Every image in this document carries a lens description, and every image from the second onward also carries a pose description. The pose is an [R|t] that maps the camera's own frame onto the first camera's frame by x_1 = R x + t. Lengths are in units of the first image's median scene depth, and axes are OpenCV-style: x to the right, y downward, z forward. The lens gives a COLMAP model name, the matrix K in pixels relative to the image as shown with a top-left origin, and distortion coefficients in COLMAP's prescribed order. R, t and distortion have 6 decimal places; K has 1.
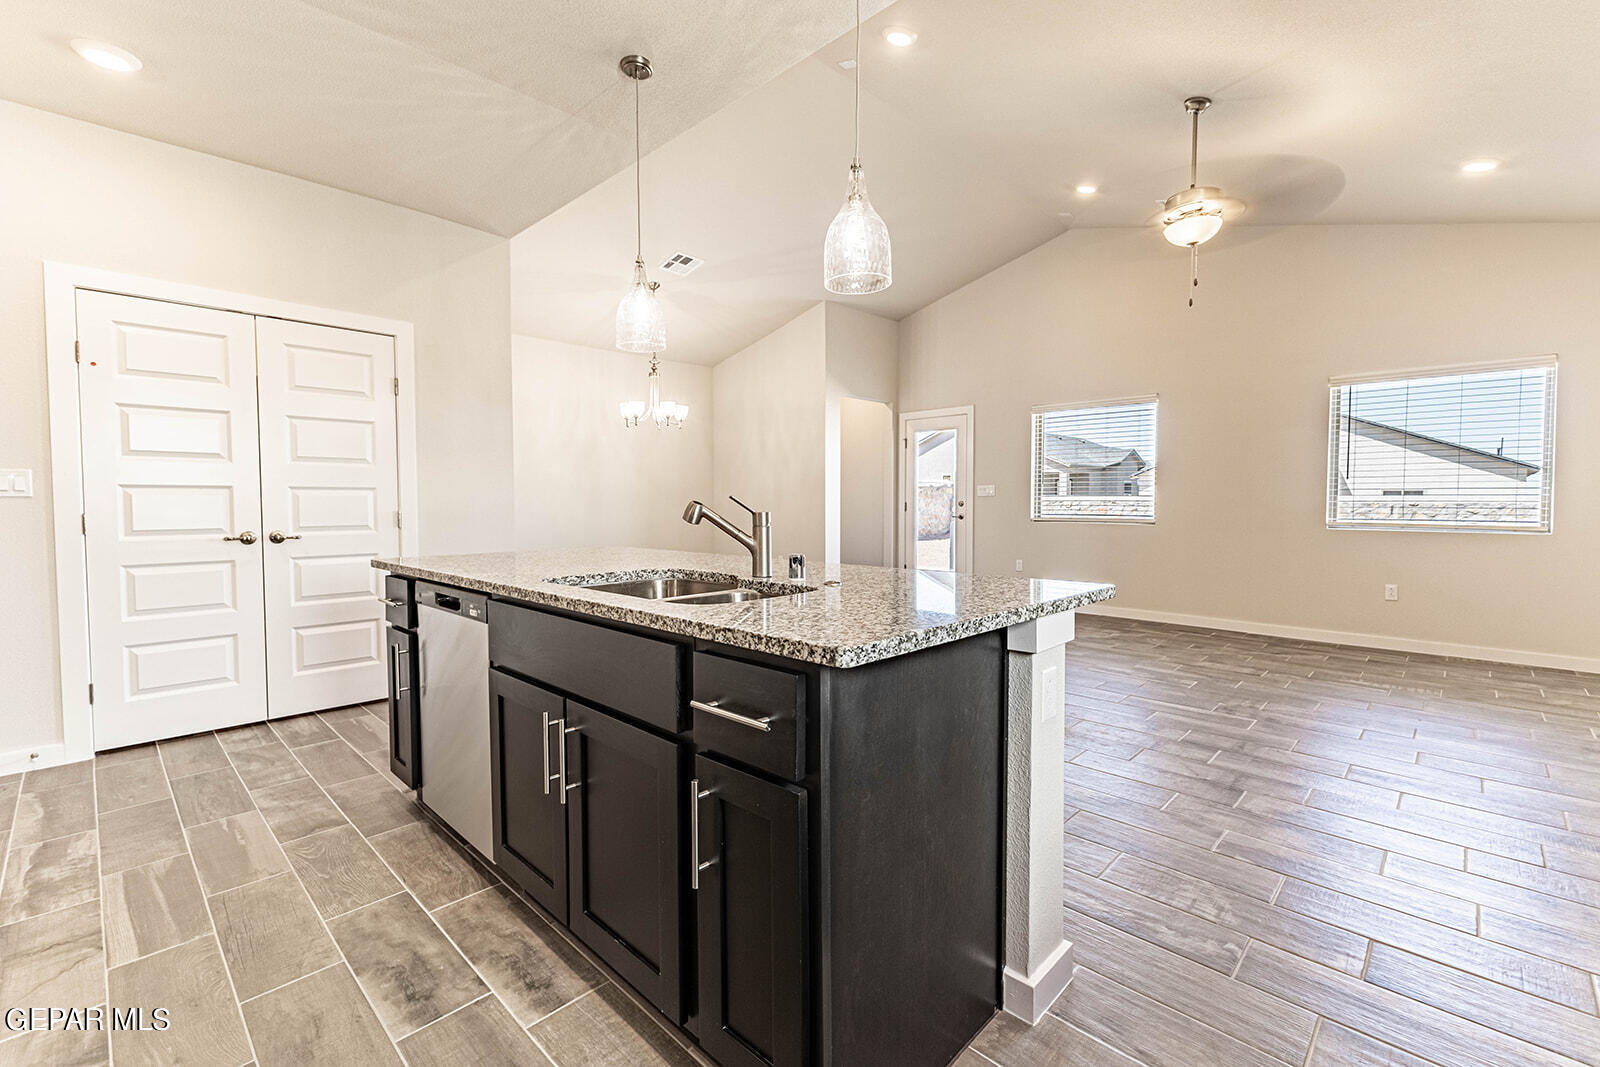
lens RADIAL K [[688.5, 0, 824.9], [0, 688.5, 521.1], [0, 0, 1]] dist [0.010319, -0.000766]
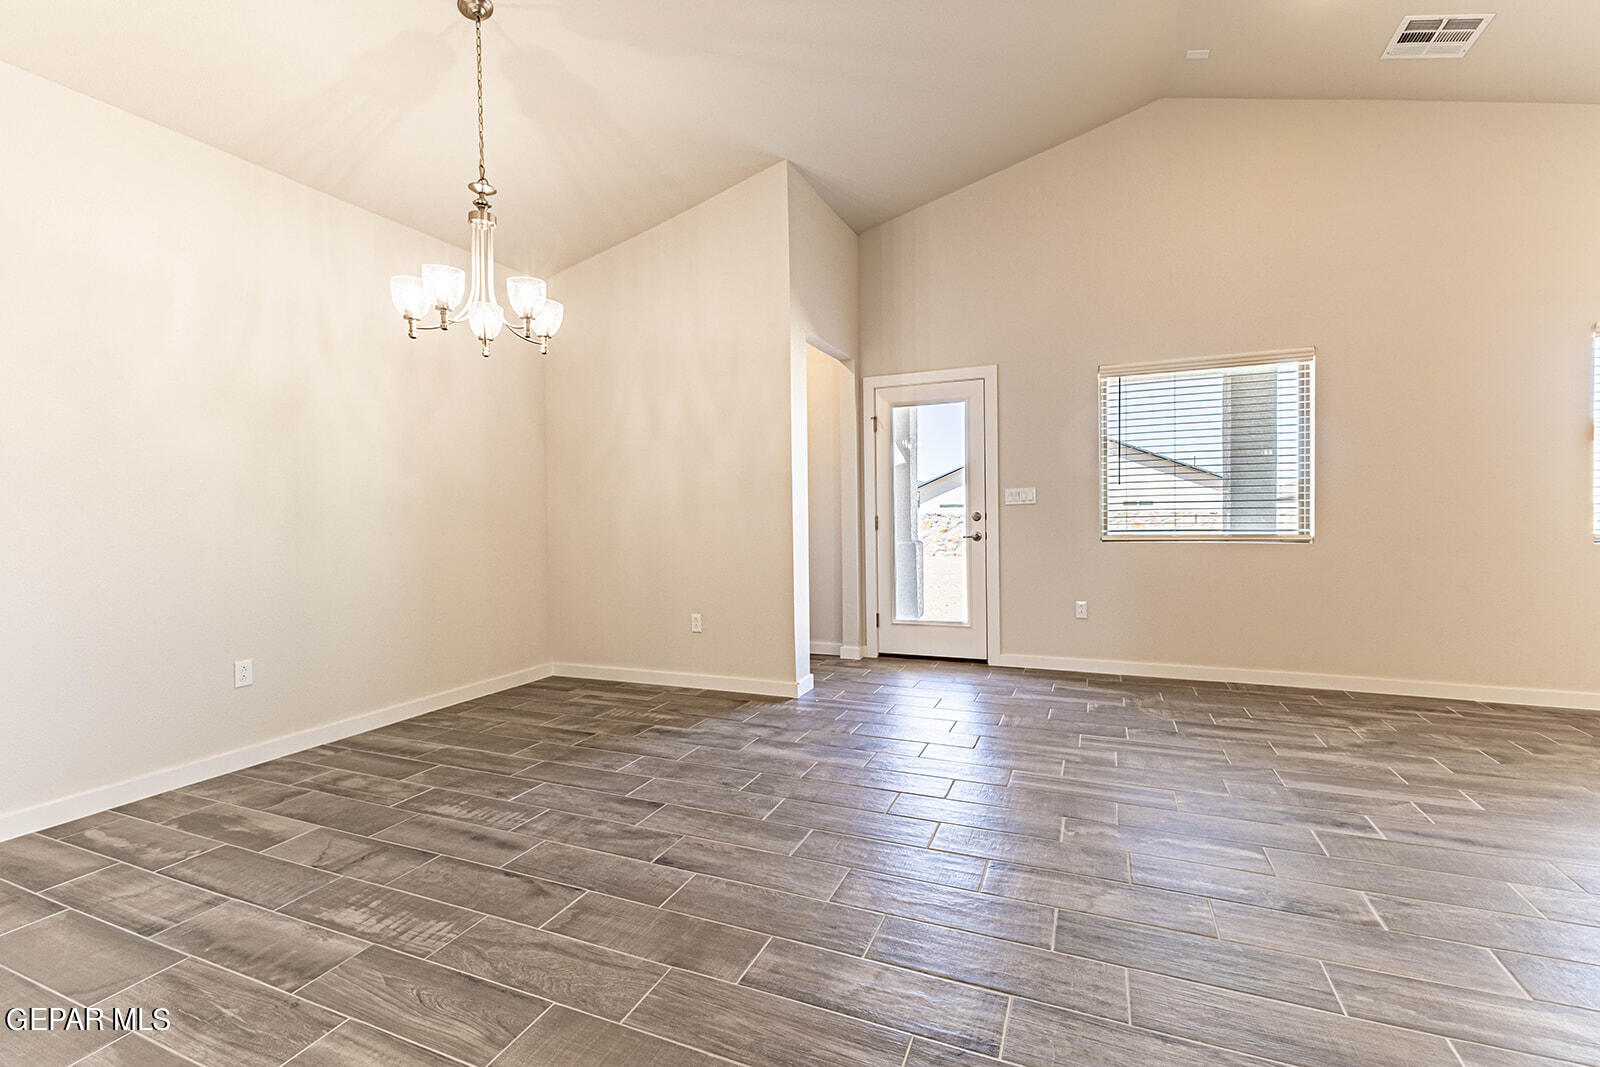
lens RADIAL K [[688.5, 0, 805.9], [0, 688.5, 527.4], [0, 0, 1]] dist [0.010319, -0.000766]
pose [[0.943393, -0.019120, 0.331127, -0.167807], [0.023697, 0.999671, -0.009791, -0.013002], [-0.330831, 0.017083, 0.943535, 0.443783]]
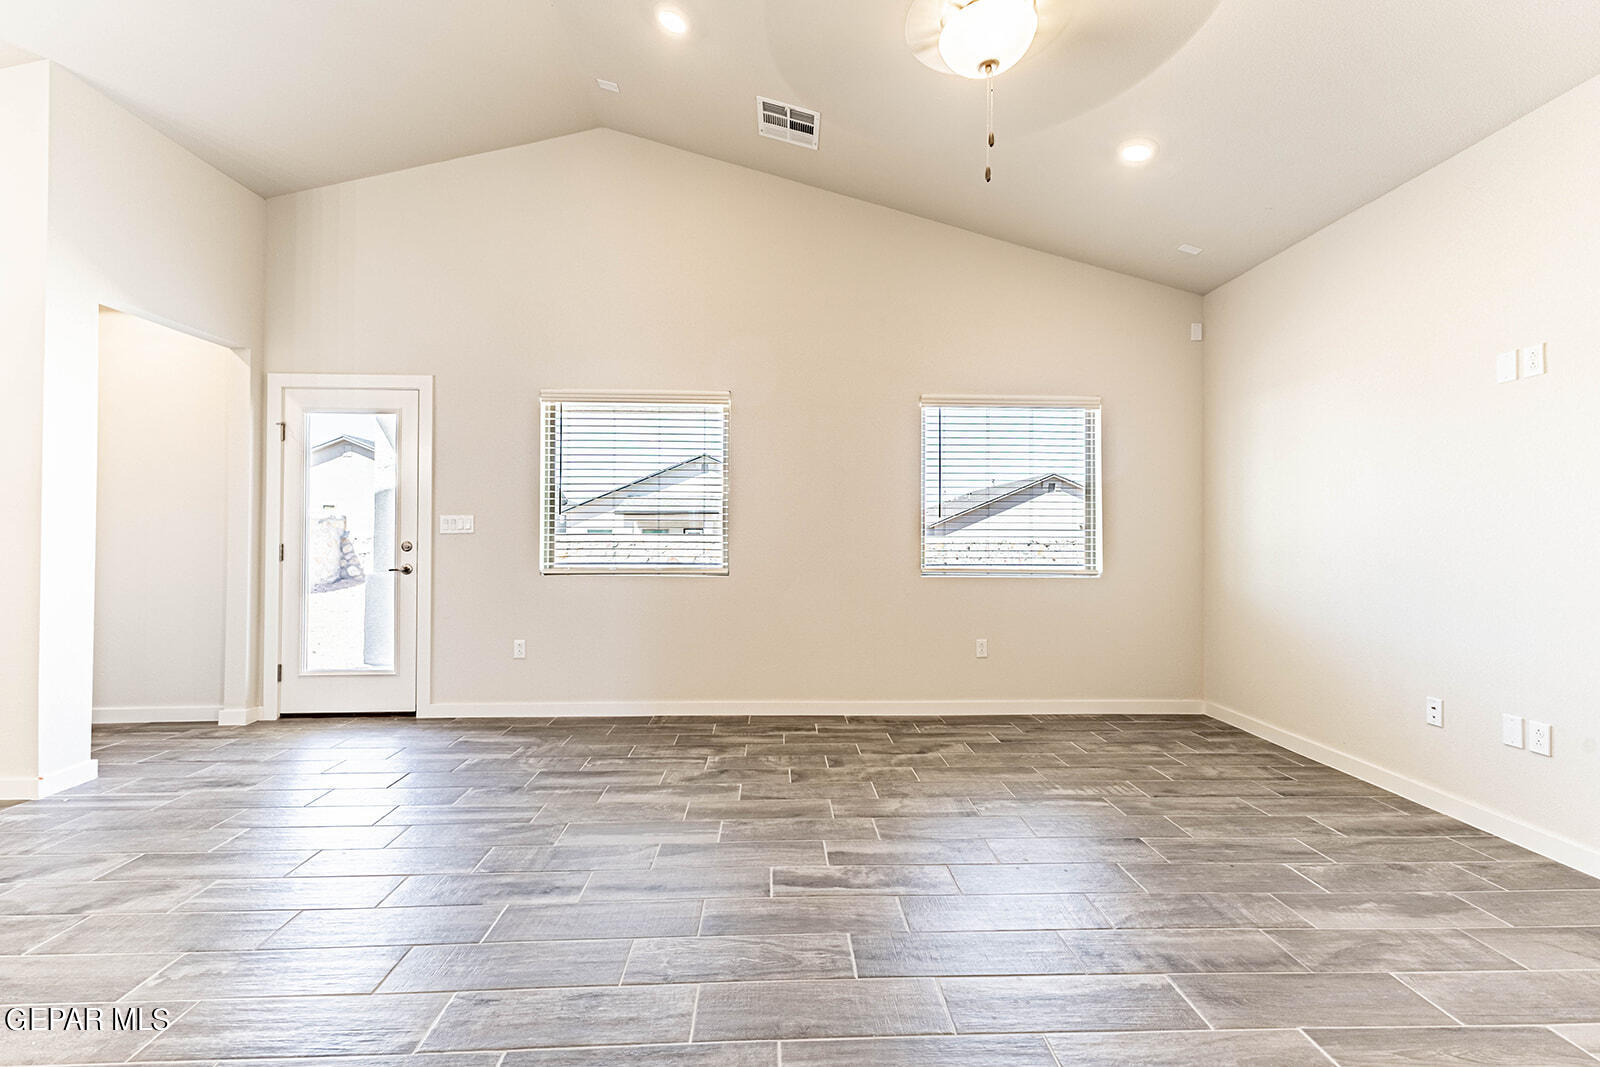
lens RADIAL K [[688.5, 0, 786.5], [0, 688.5, 528.1], [0, 0, 1]] dist [0.010319, -0.000766]
pose [[0.716132, 0.012795, 0.697847, 0.026783], [0.017123, 0.999209, -0.035892, -0.014998], [-0.697754, 0.037653, 0.715347, 0.381827]]
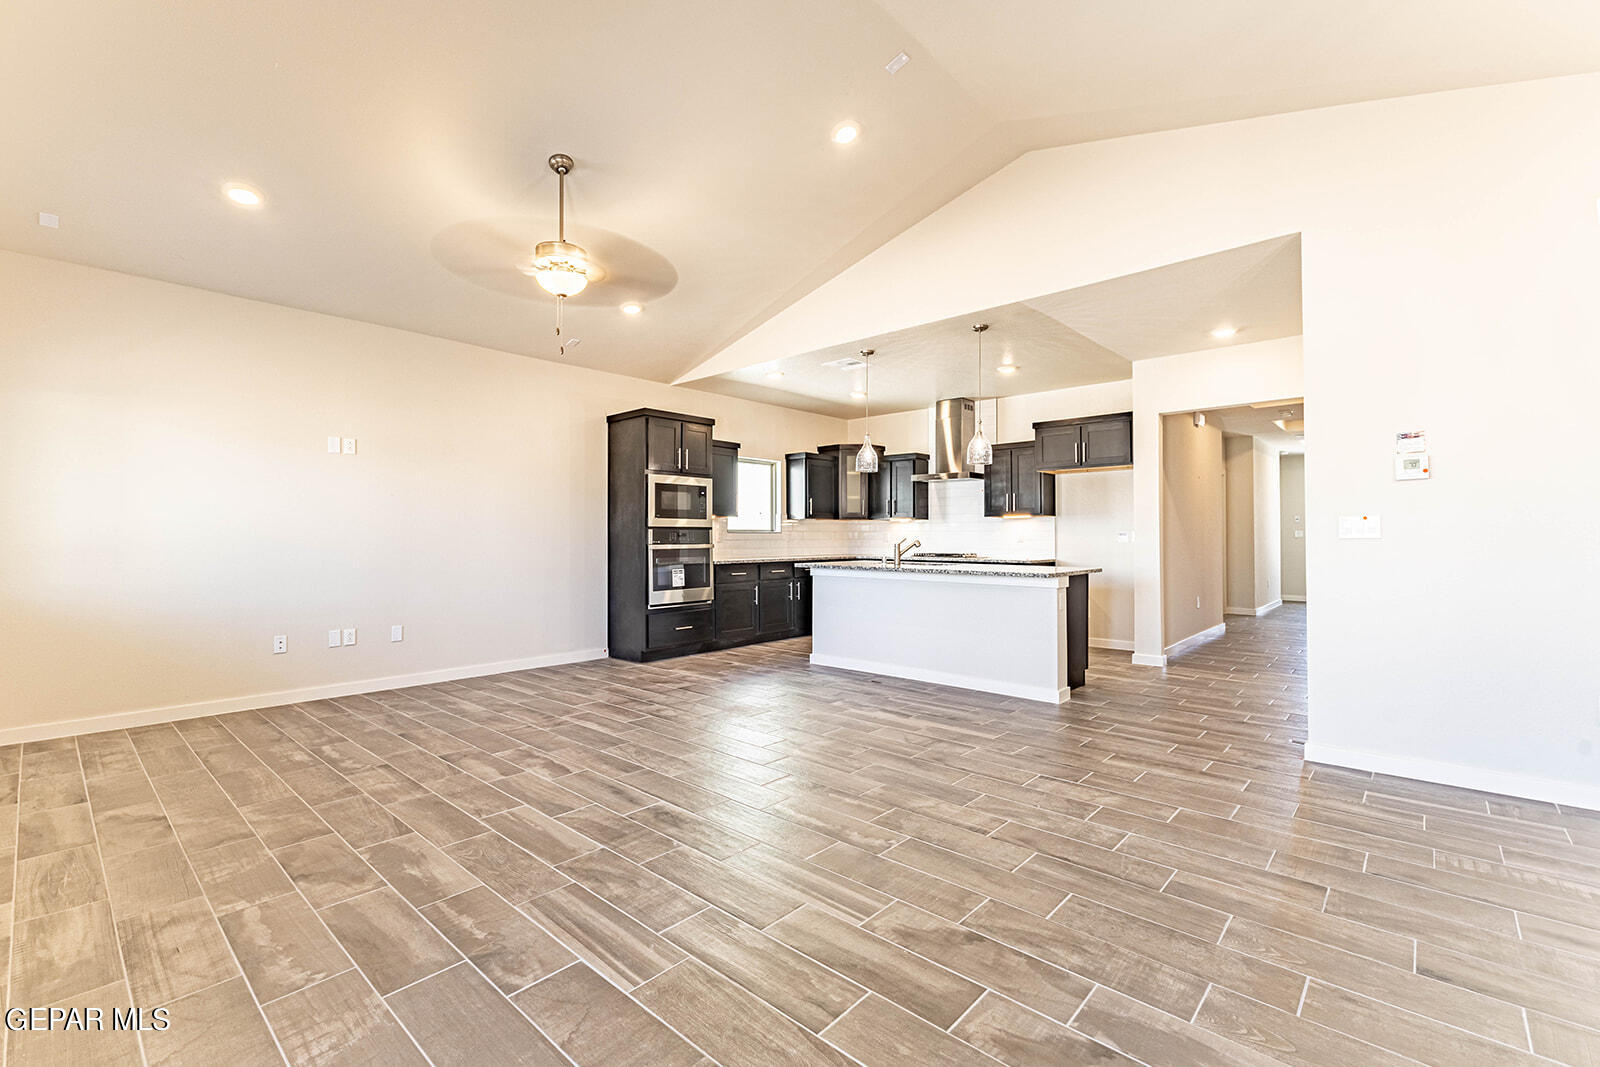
lens RADIAL K [[688.5, 0, 789.3], [0, 688.5, 534.6], [0, 0, 1]] dist [0.010319, -0.000766]
pose [[-0.999853, 0.002986, 0.016860, 0.083564], [0.003445, 0.999622, 0.027282, -0.036305], [-0.016772, 0.027336, -0.999486, 1.023720]]
